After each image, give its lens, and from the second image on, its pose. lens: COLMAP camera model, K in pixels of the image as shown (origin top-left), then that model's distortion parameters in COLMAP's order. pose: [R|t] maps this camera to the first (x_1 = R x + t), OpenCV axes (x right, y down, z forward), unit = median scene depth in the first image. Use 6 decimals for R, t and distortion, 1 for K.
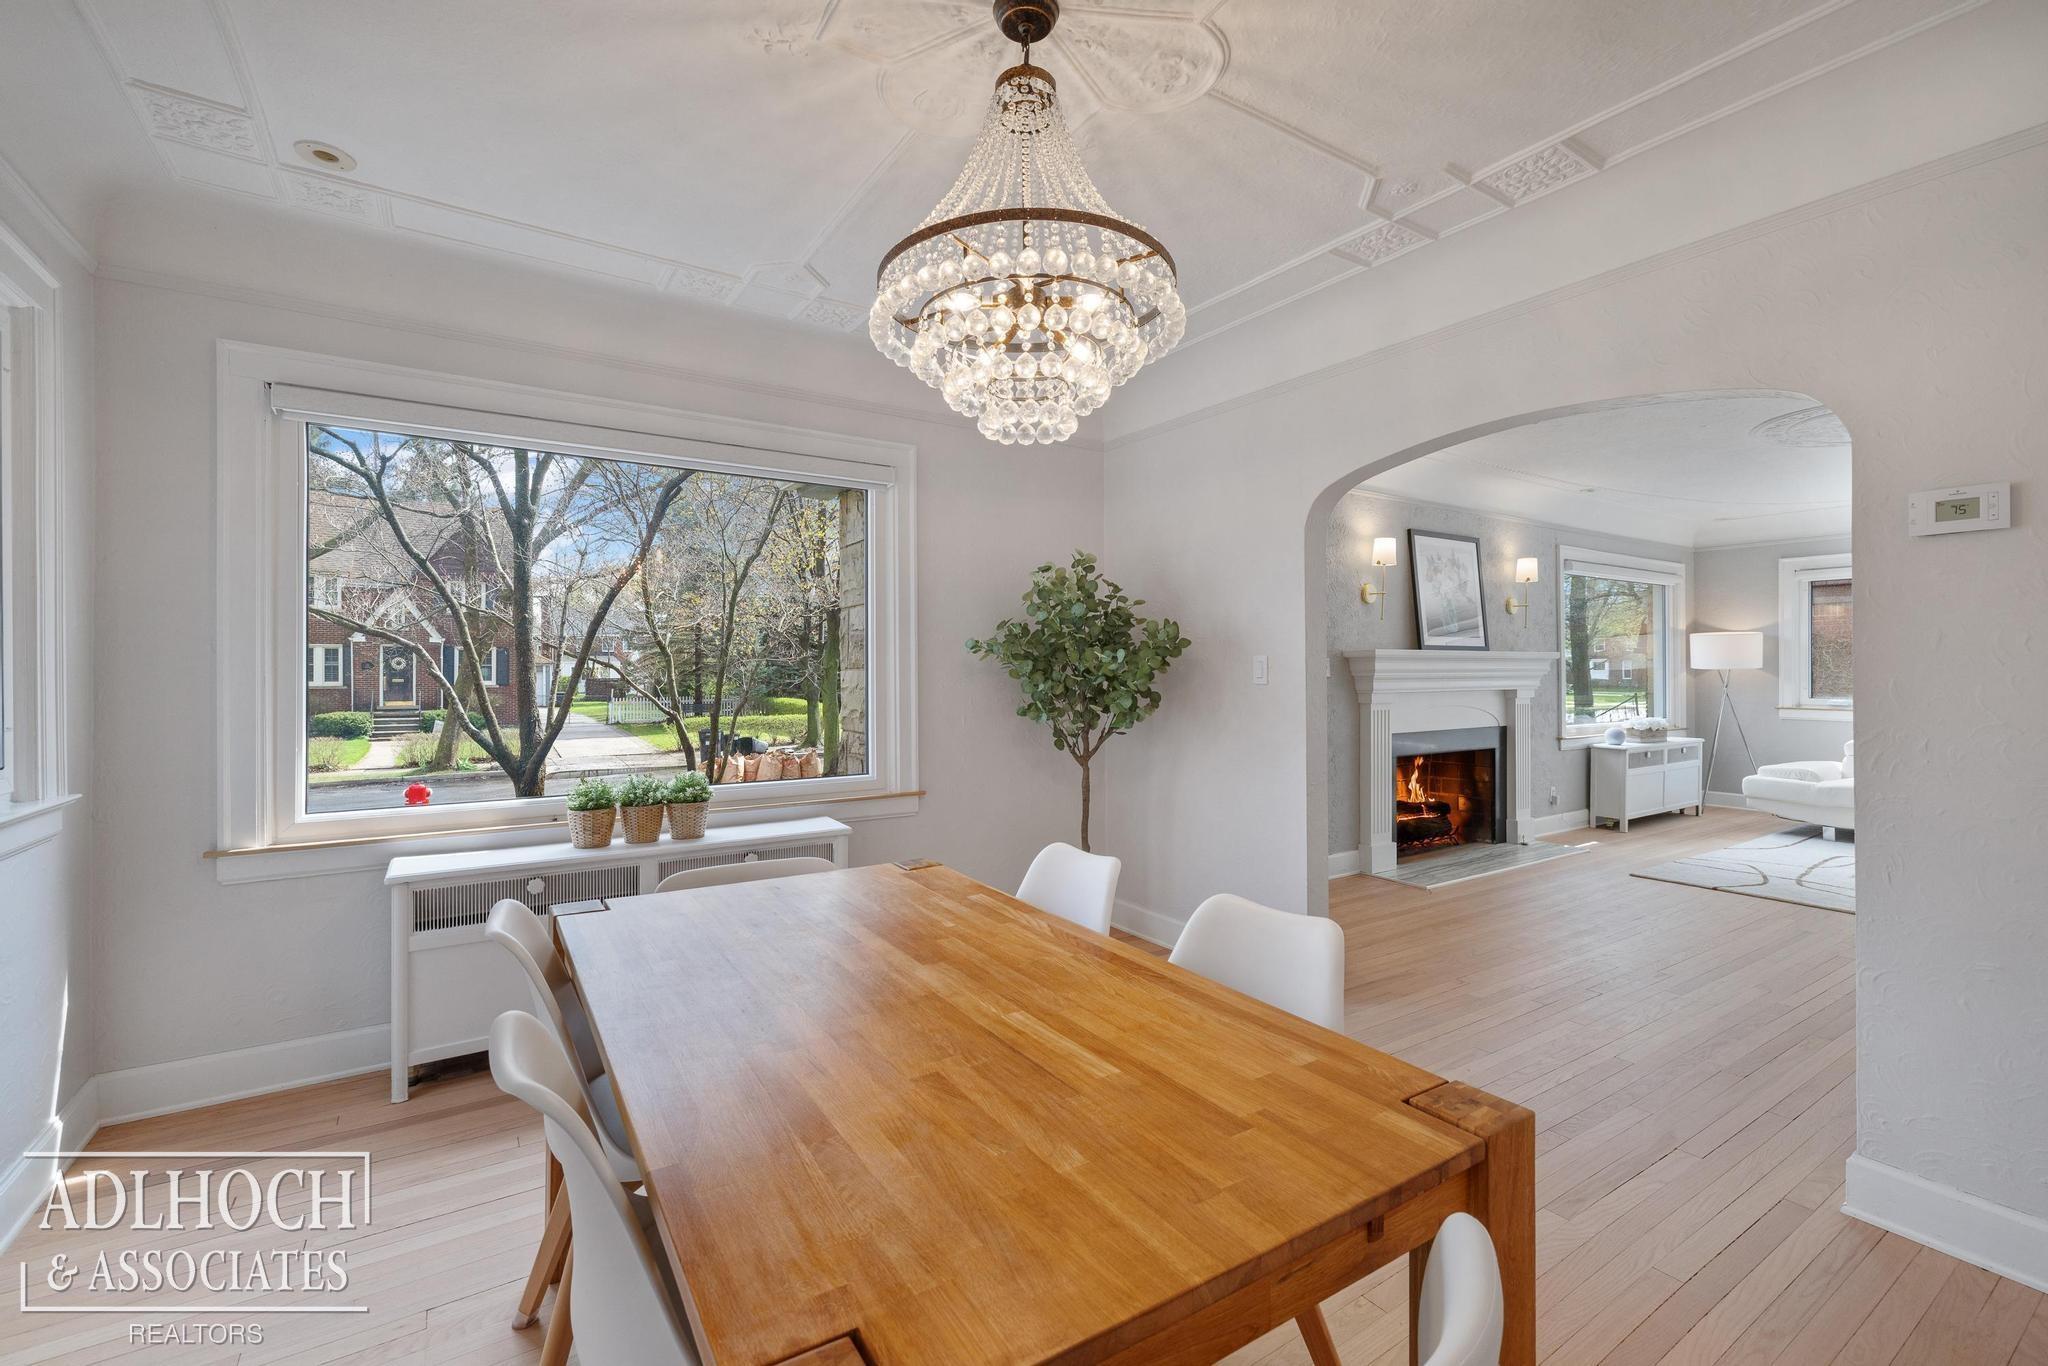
lens RADIAL K [[878.1, 0, 1042.2], [0, 878.1, 671.4], [0, 0, 1]] dist [0.004241, 0.000426]
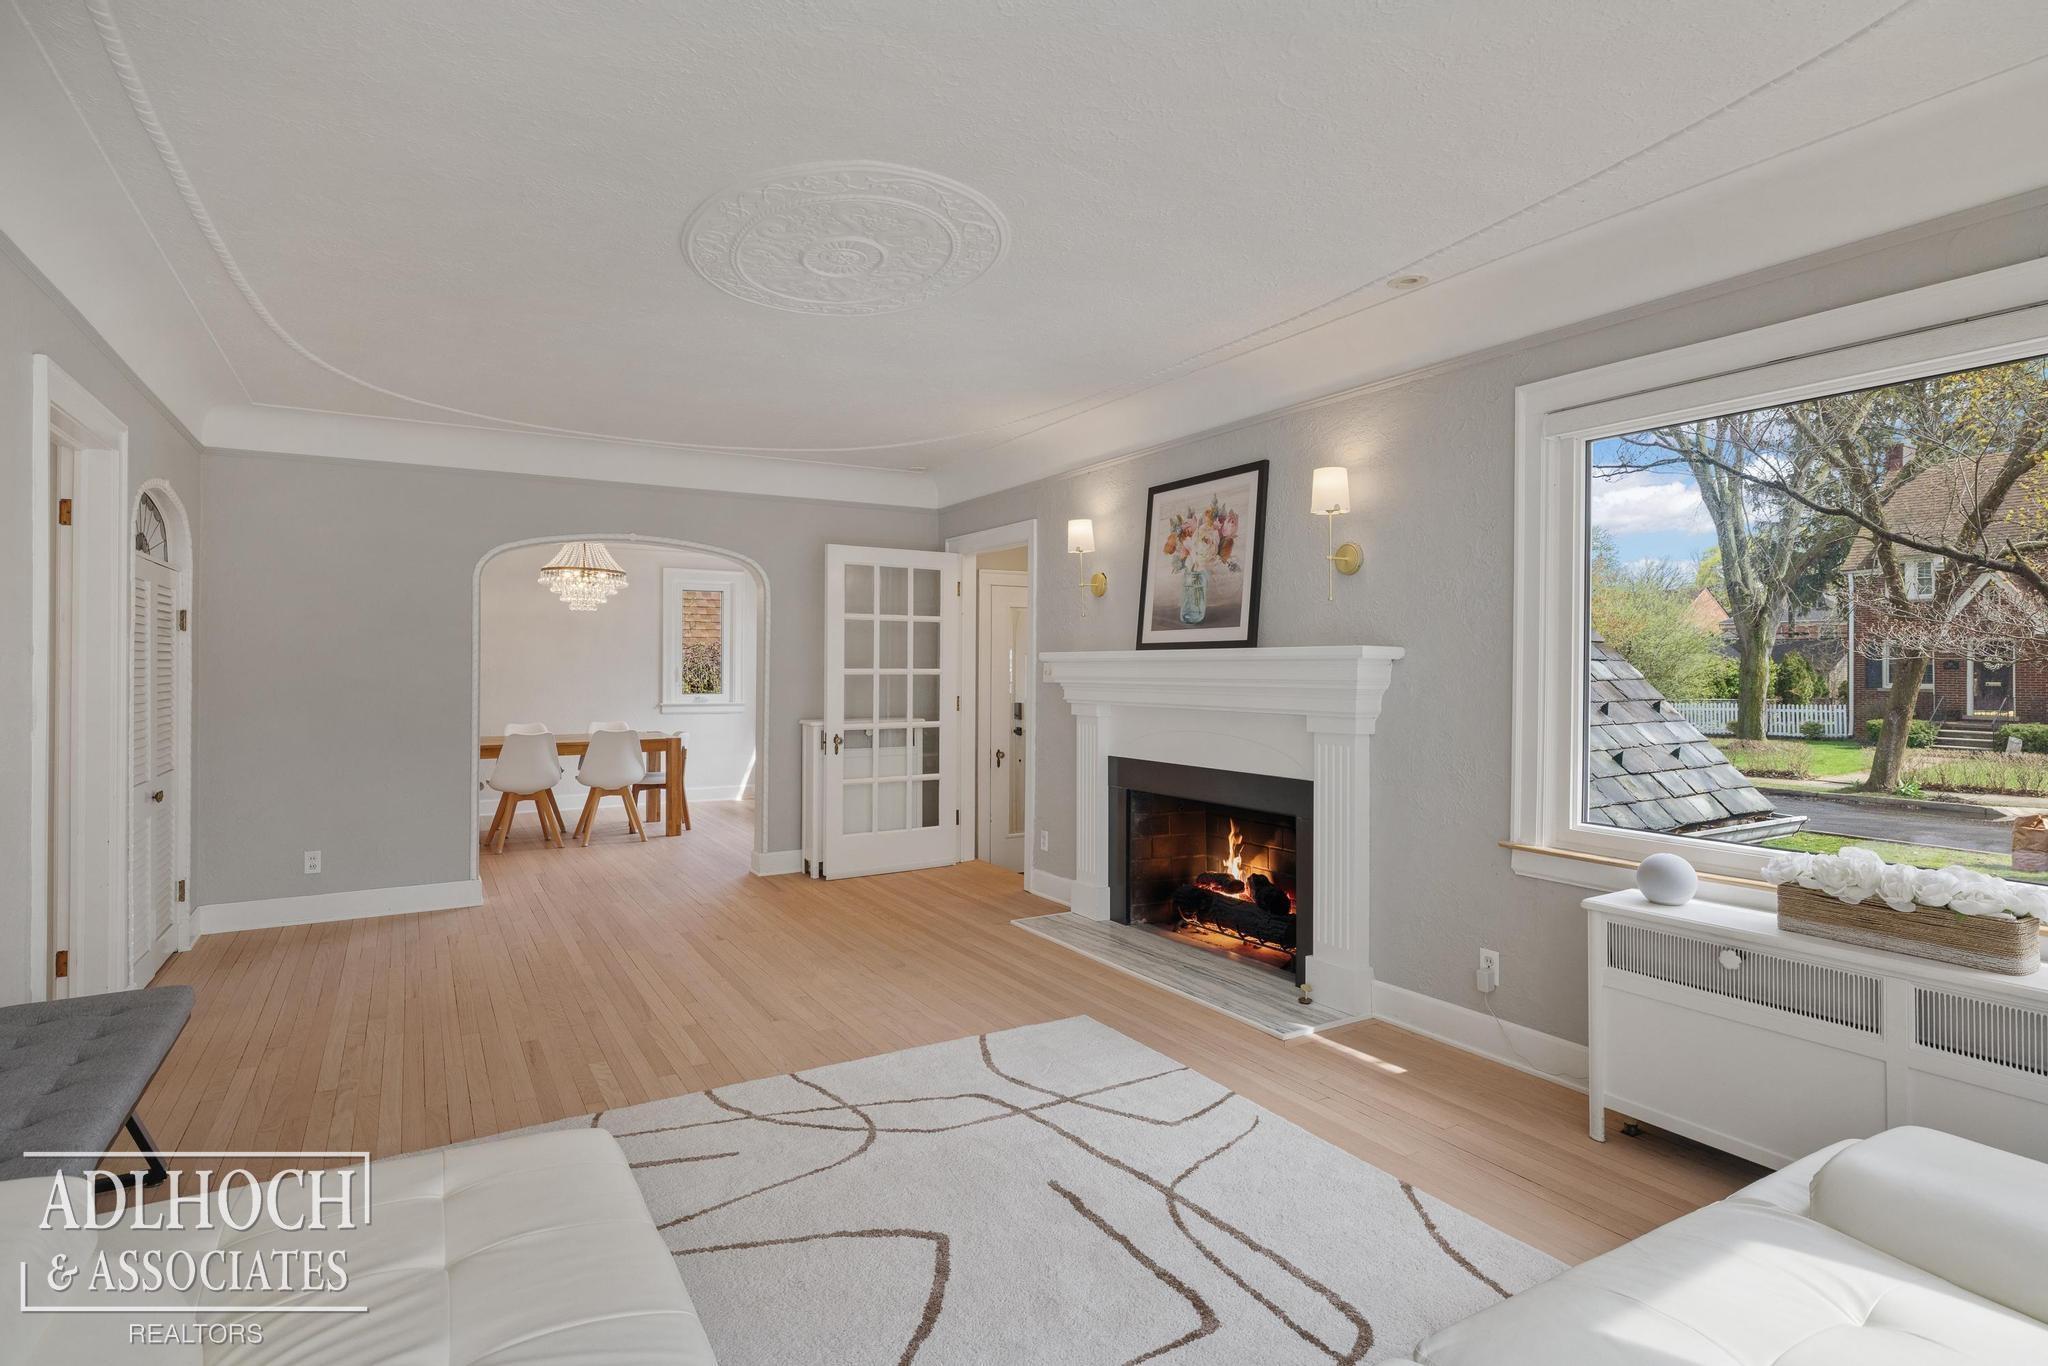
lens RADIAL K [[1035.4, 0, 1023.3], [0, 1035.4, 674.0], [0, 0, 1]] dist [-0.000476, -0.000113]
pose [[-0.046350, 0.009041, -0.998884, 1.110002], [-0.006202, 0.999937, 0.009339, -0.009840], [0.998906, 0.006628, -0.046291, 0.796248]]
